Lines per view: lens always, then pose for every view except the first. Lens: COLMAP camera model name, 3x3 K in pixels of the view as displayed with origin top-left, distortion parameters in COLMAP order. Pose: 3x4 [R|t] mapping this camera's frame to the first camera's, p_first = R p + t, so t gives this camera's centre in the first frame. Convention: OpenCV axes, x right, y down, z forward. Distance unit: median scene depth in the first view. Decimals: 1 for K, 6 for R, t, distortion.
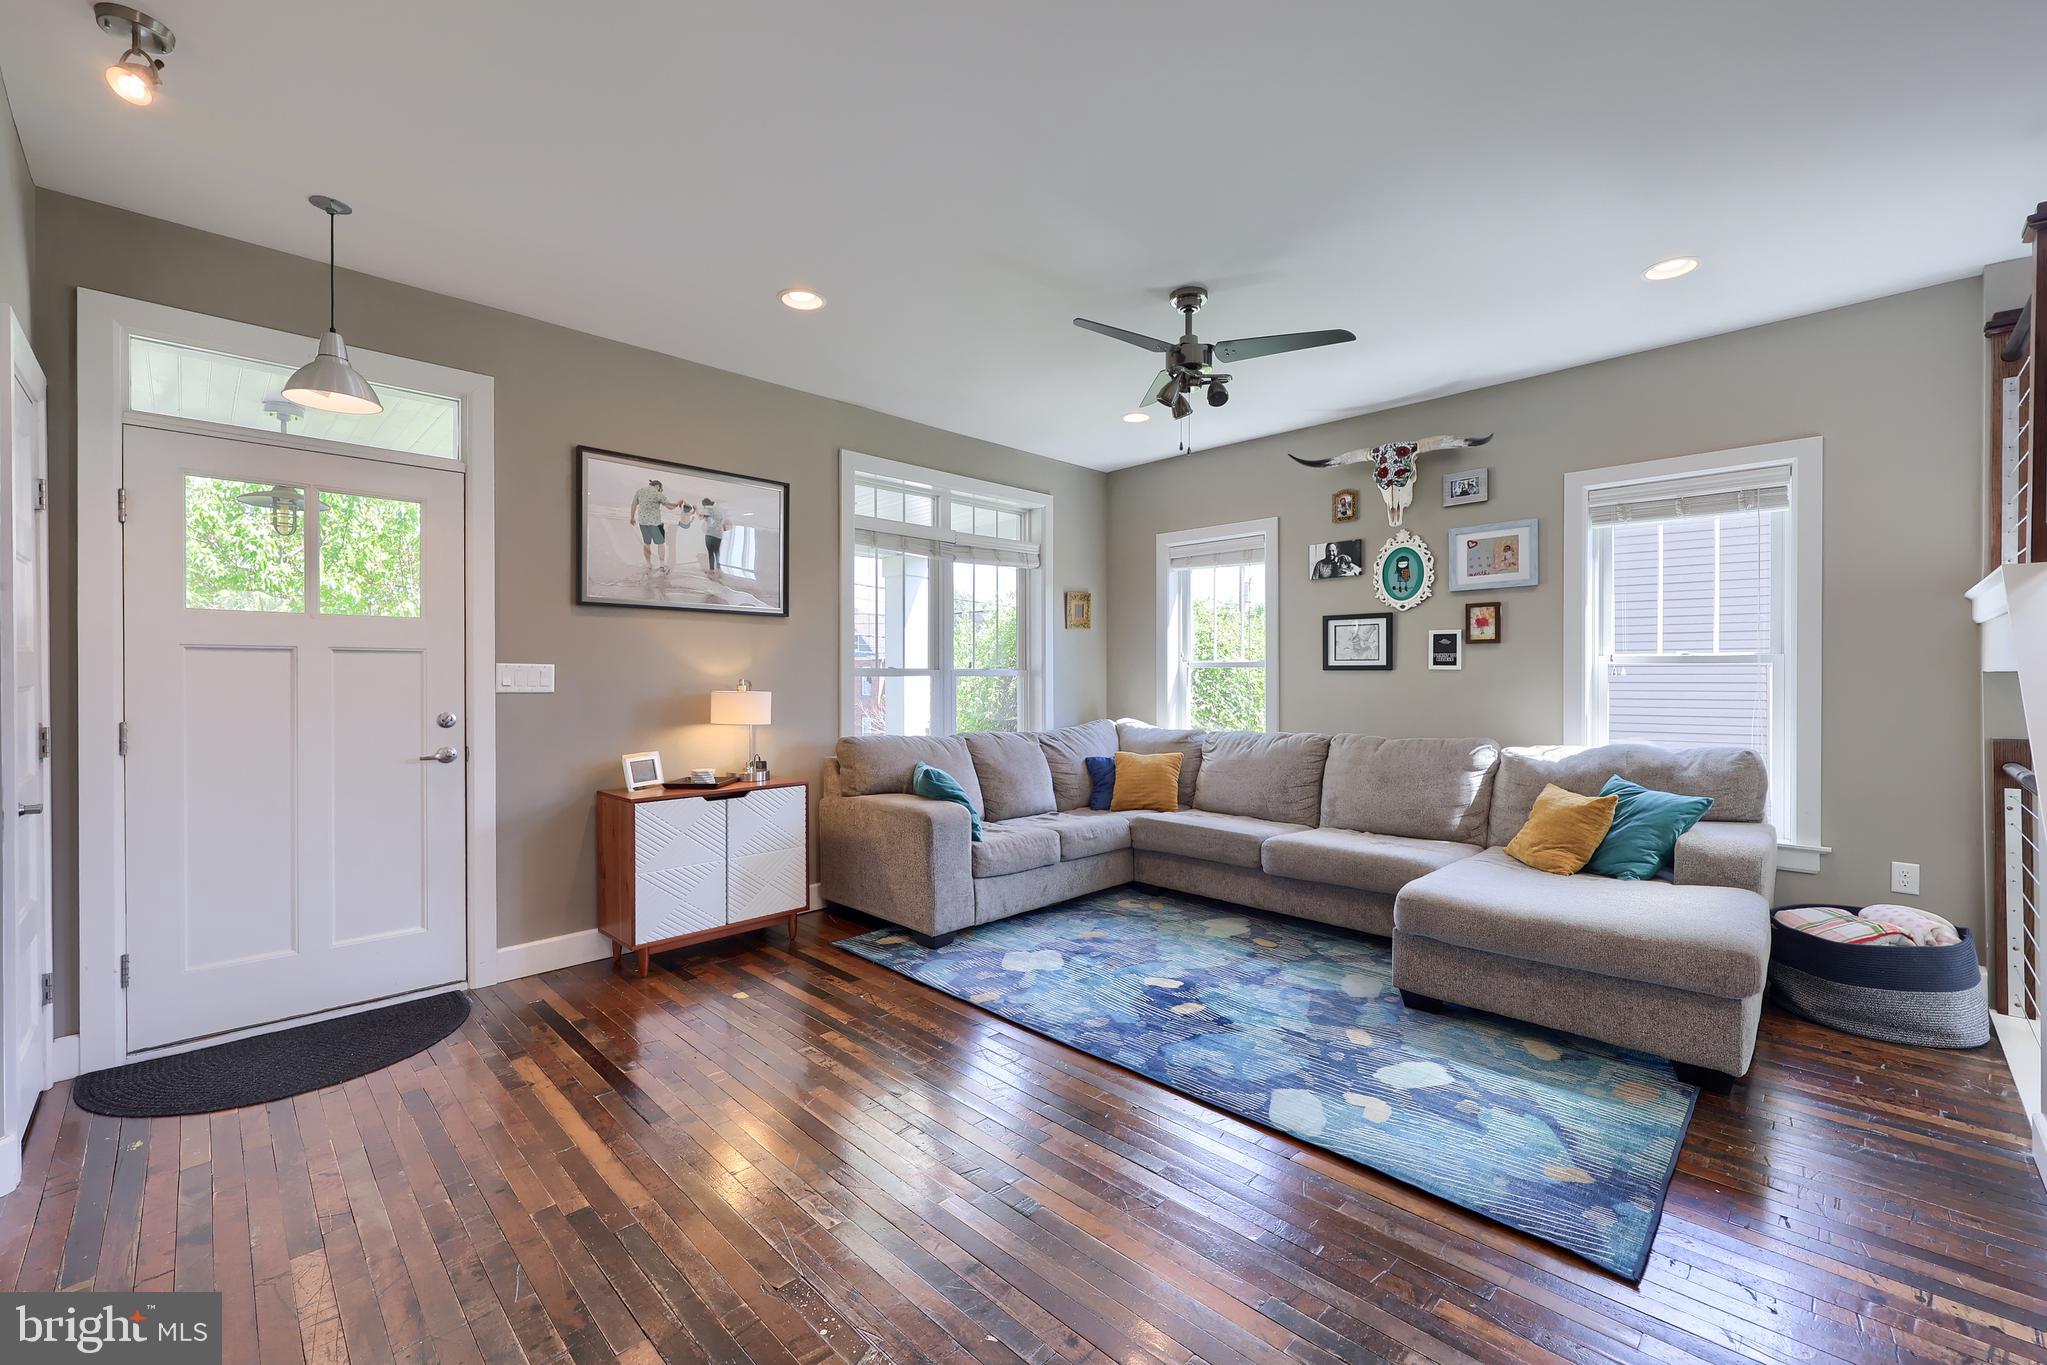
lens RADIAL K [[872.7, 0, 1022.2], [0, 872.7, 681.1], [0, 0, 1]] dist [0.002071, 0.000325]
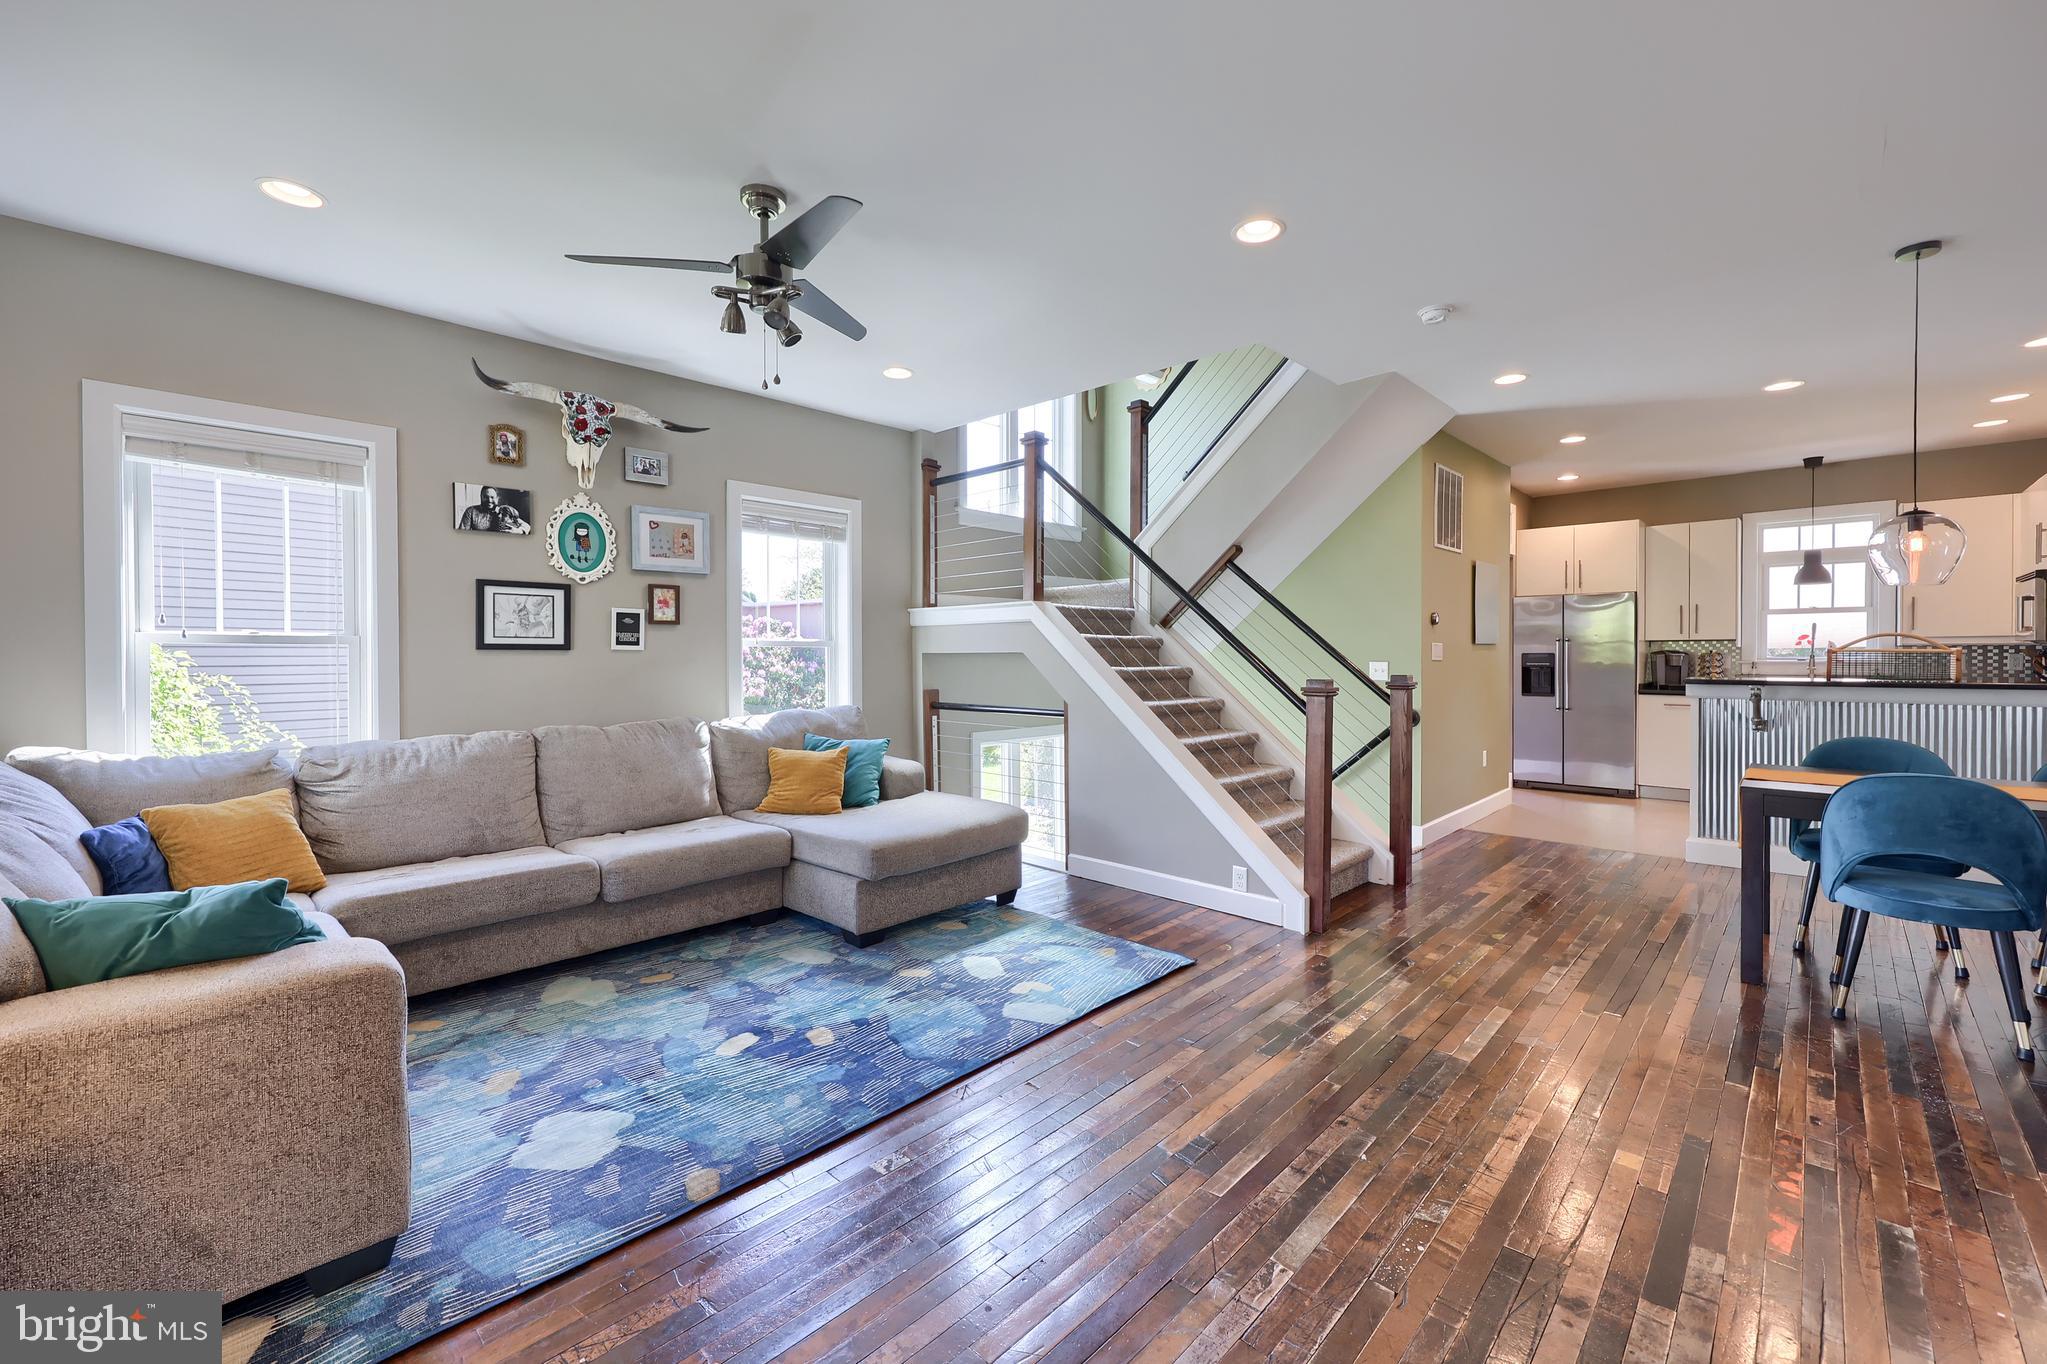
lens RADIAL K [[859.0, 0, 1061.2], [0, 859.0, 661.7], [0, 0, 1]] dist [0.008236, -0.000462]
pose [[-0.078383, -0.006544, 0.996902, -0.569625], [0.008591, 0.999937, 0.007239, -0.003110], [-0.996886, 0.009132, -0.078322, 0.685826]]
